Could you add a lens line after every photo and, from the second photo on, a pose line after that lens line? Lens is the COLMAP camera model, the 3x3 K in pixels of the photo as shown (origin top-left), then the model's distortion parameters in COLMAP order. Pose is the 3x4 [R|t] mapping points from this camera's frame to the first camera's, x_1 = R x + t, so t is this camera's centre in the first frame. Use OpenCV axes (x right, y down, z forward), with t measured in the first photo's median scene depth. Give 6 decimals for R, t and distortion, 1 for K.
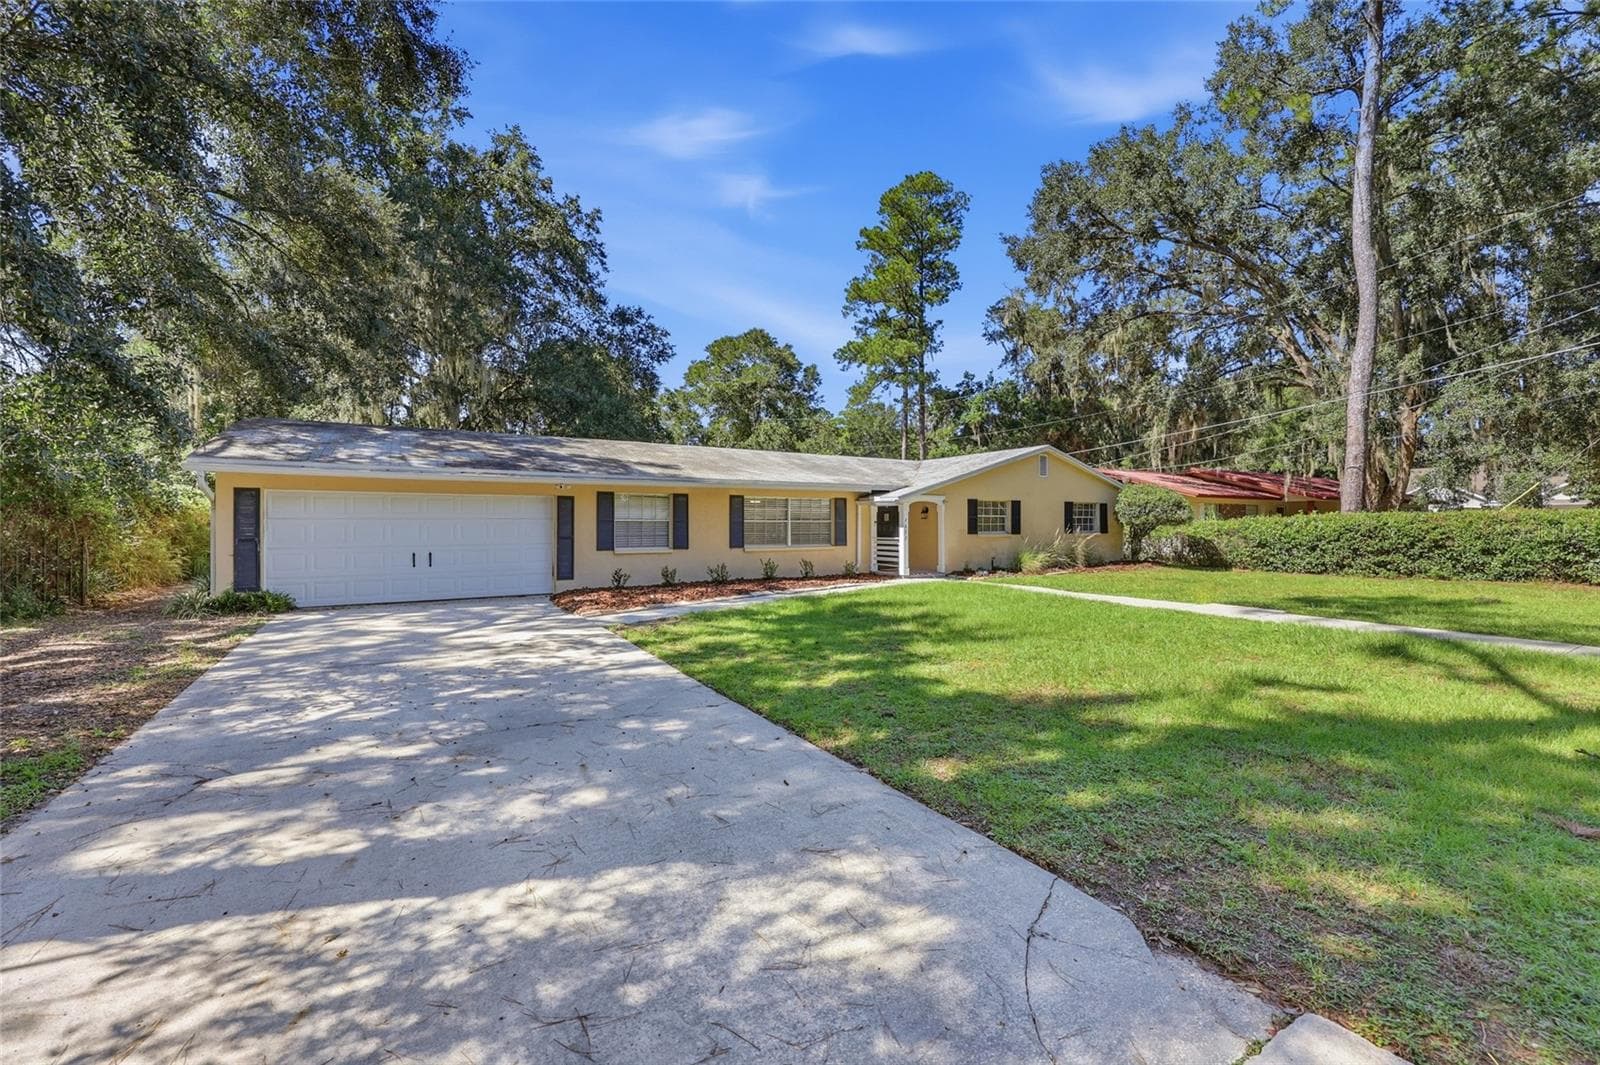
lens RADIAL K [[658.4, 0, 800.0], [0, 658.4, 532.5], [0, 0, 1]] dist [0.010379, 0.000064]
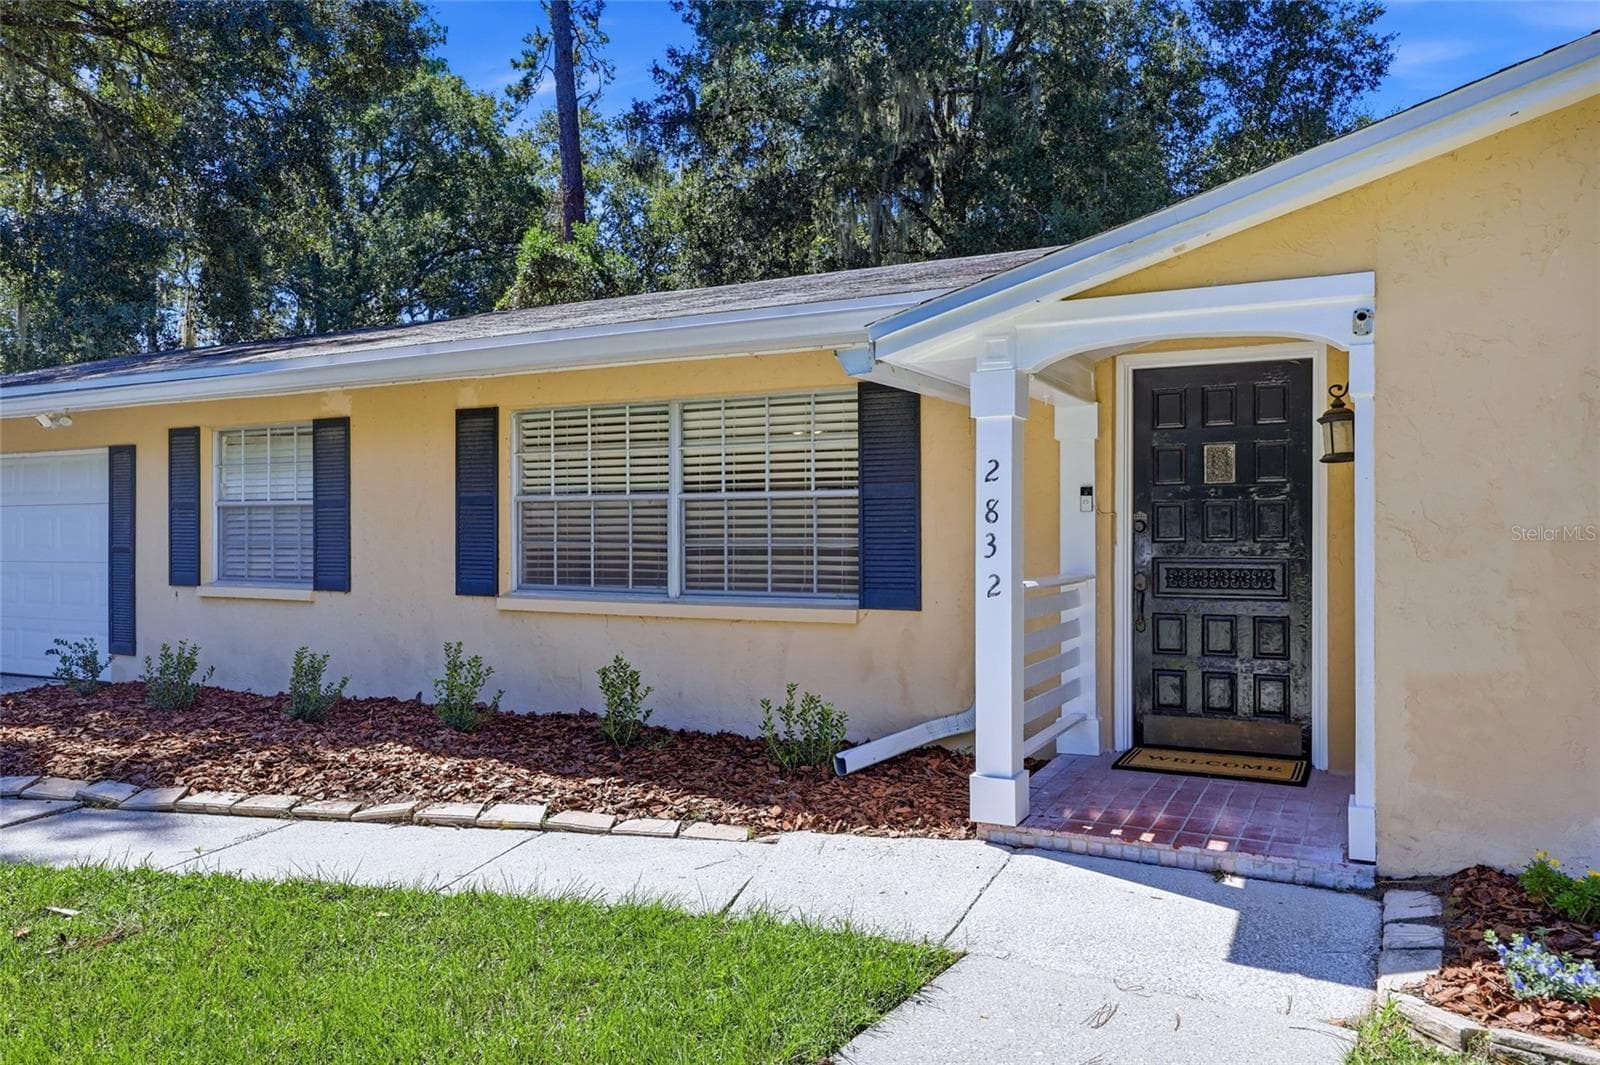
lens RADIAL K [[1114.3, 0, 800.0], [0, 1114.3, 532.5], [0, 0, 1]] dist [0.002934, 0.001449]
pose [[0.530822, 0.004336, -0.847472, 0.357981], [-0.004627, 0.999987, 0.002218, -0.005007], [0.847471, 0.002744, 0.530835, 0.818414]]
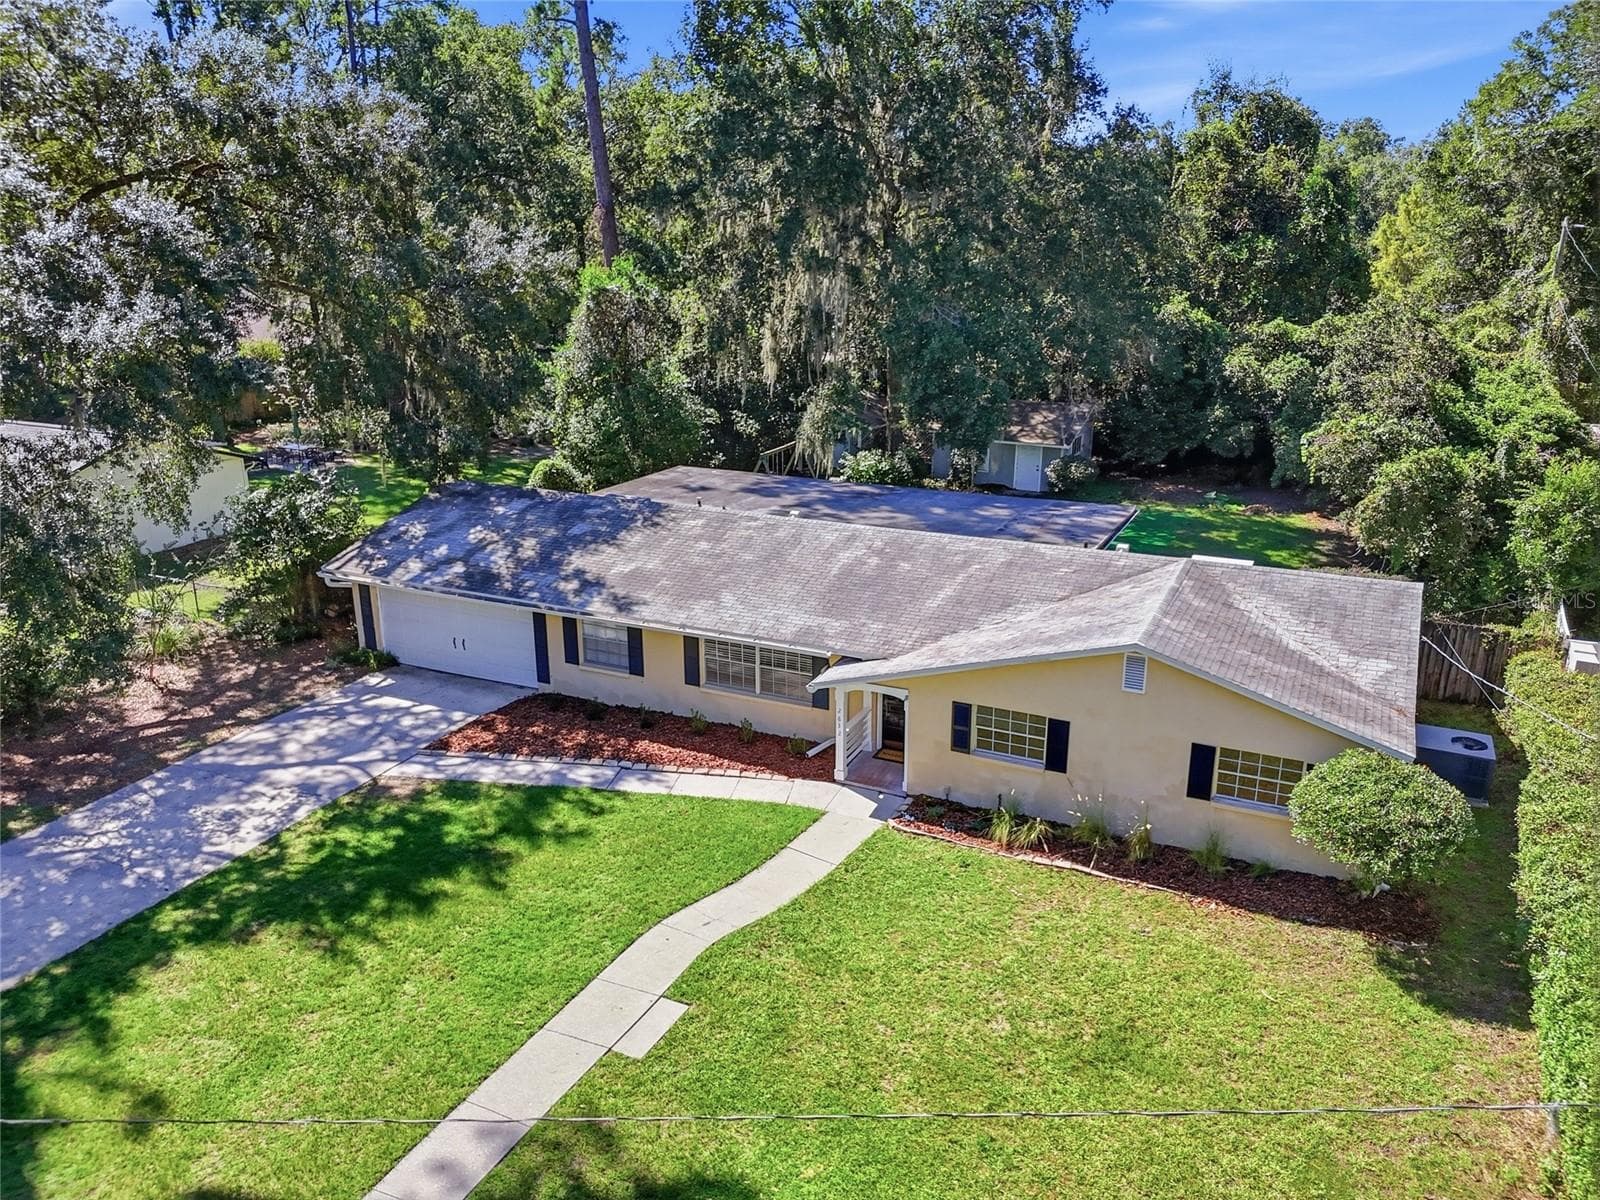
lens RADIAL K [[1143.2, 0, 800.0], [0, 1143.2, 600.0], [0, 0, 1]] dist [0.108449, -0.117977]
pose [[0.558898, 0.250970, -0.790347, 1.111476], [-0.004382, 0.953982, 0.299833, -0.520028], [0.829225, -0.164113, 0.534278, 0.298701]]
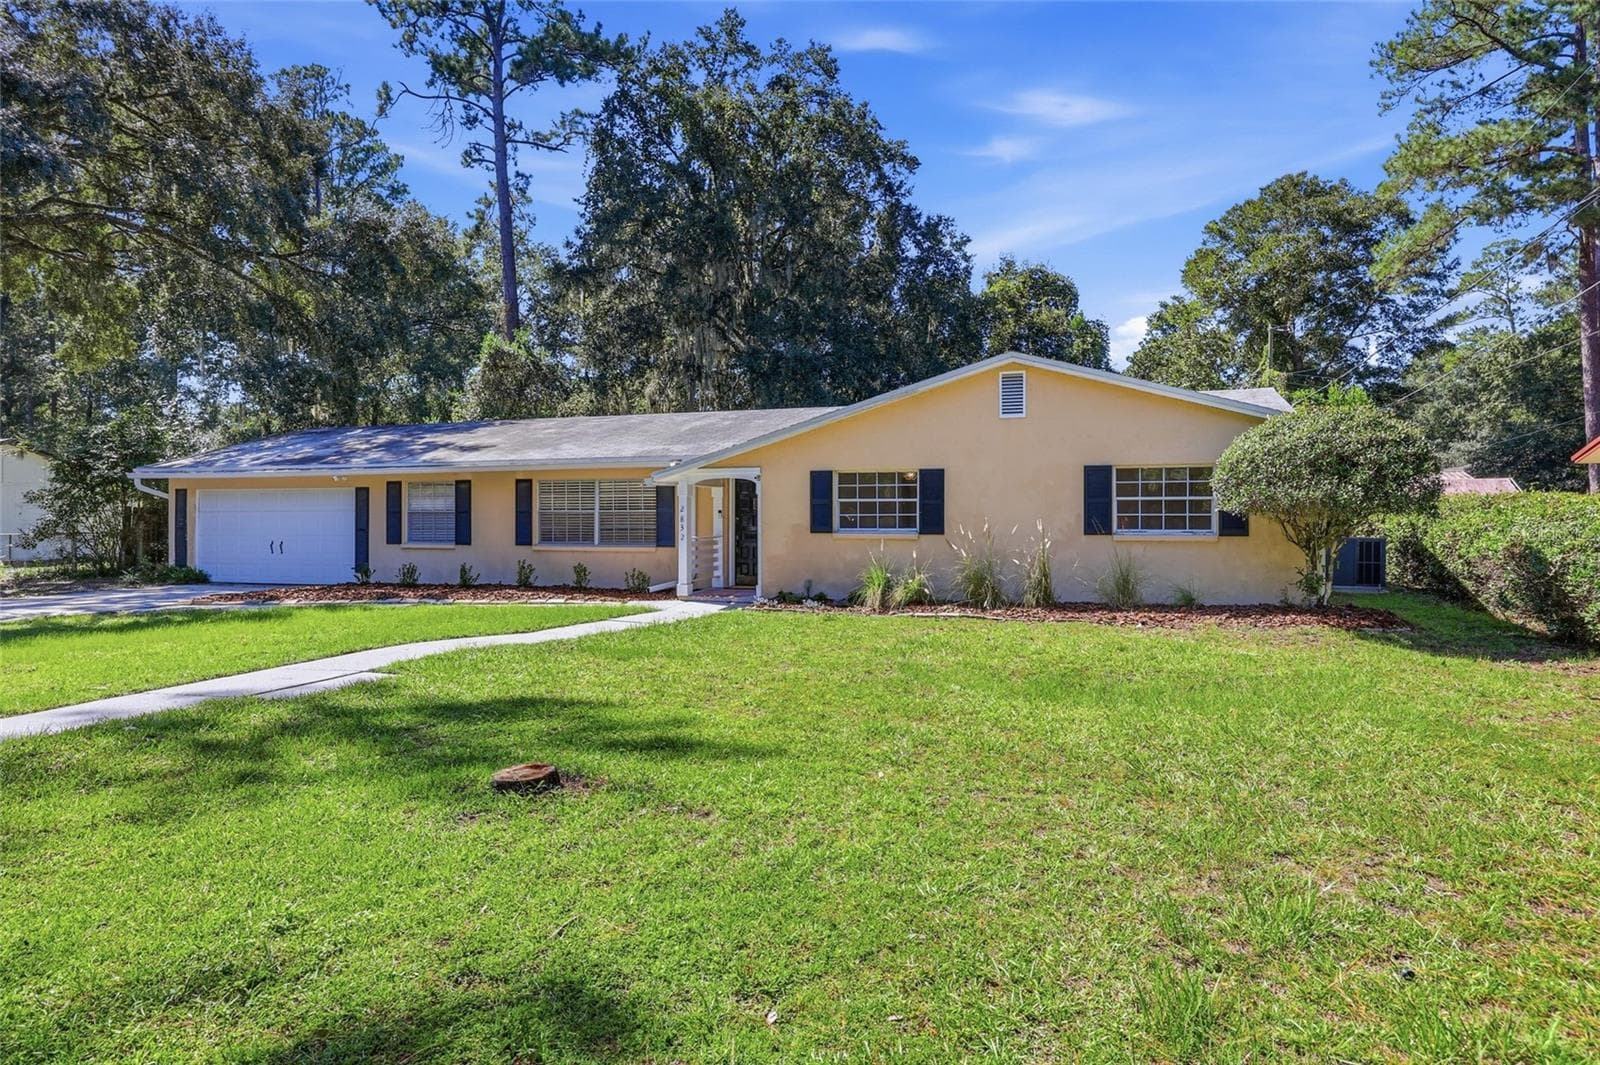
lens RADIAL K [[890.6, 0, 800.0], [0, 890.6, 532.5], [0, 0, 1]] dist [0.004745, 0.000597]
pose [[0.648121, 0.017121, -0.761345, 0.885051], [-0.005510, 0.999826, 0.017794, -0.012532], [0.761518, -0.007337, 0.648102, 0.527862]]
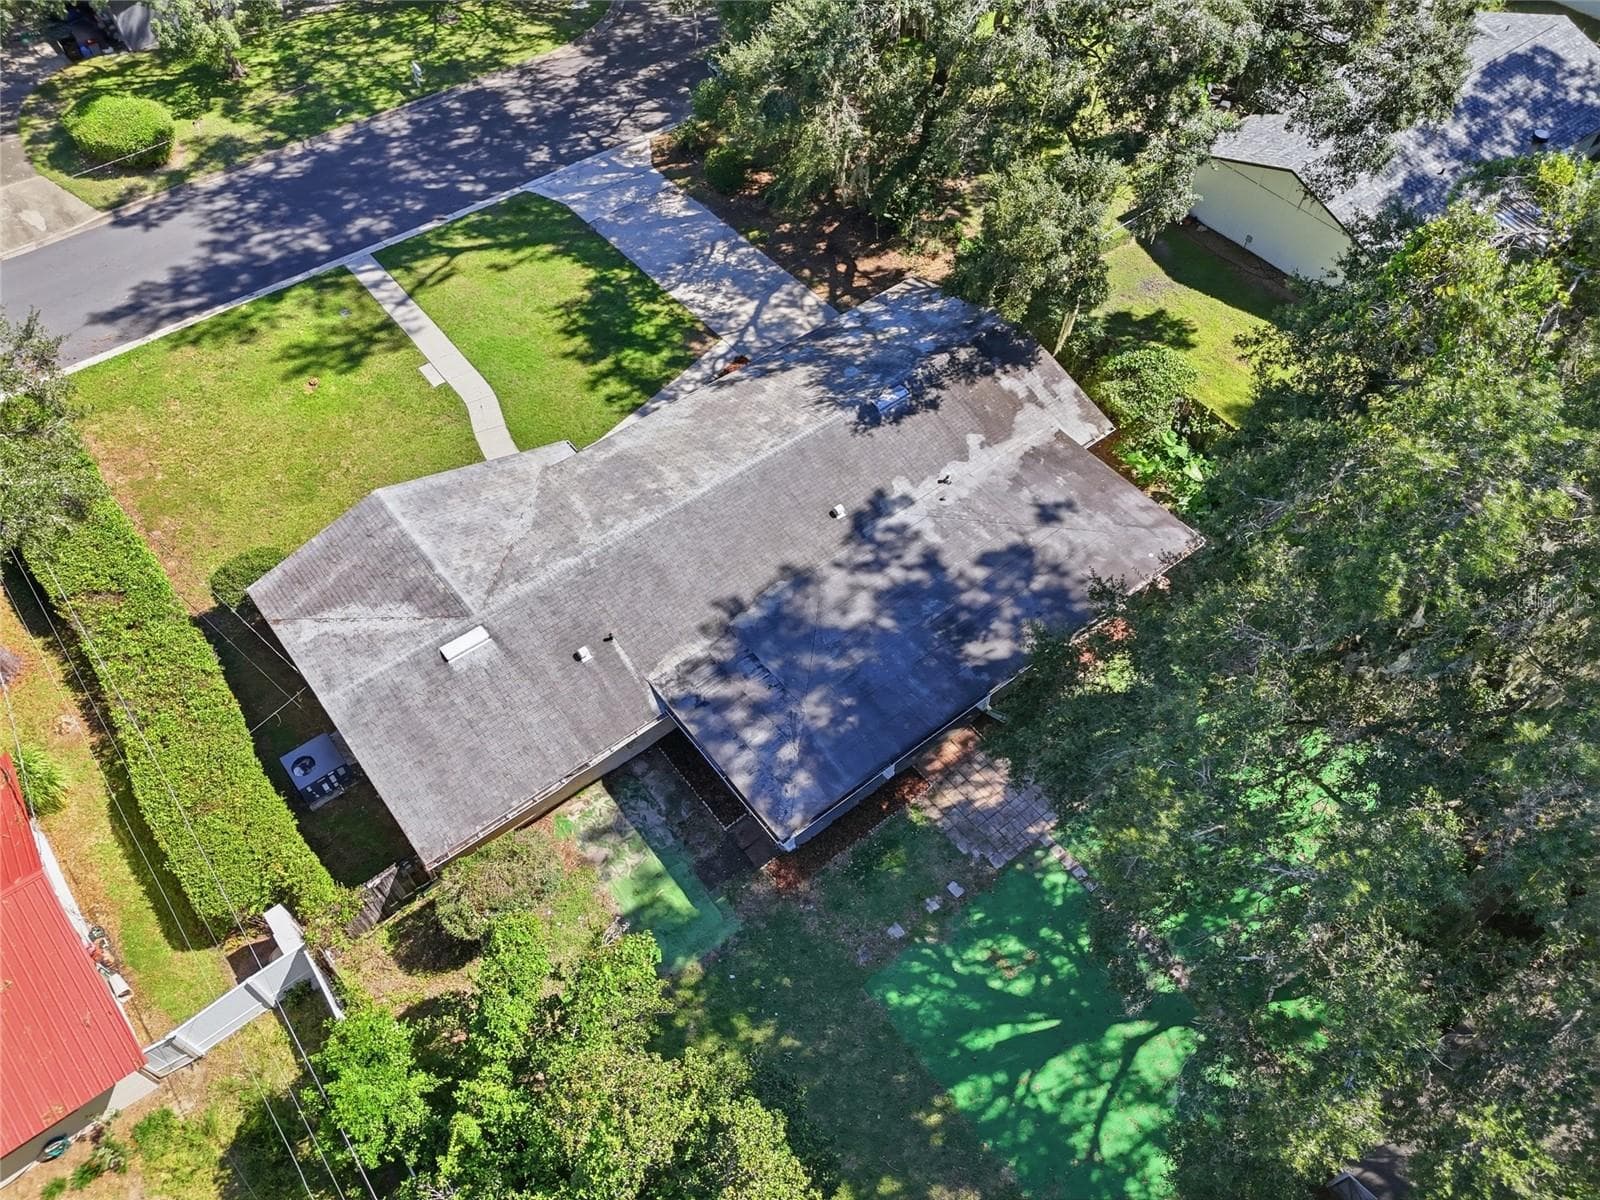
lens RADIAL K [[1143.2, 0, 800.0], [0, 1143.2, 600.0], [0, 0, 1]] dist [0.108449, -0.117977]
pose [[-0.990617, 0.107445, -0.084458, -0.069413], [-0.006117, 0.582507, 0.812803, -1.577295], [0.136529, 0.805693, -0.576384, 2.449626]]
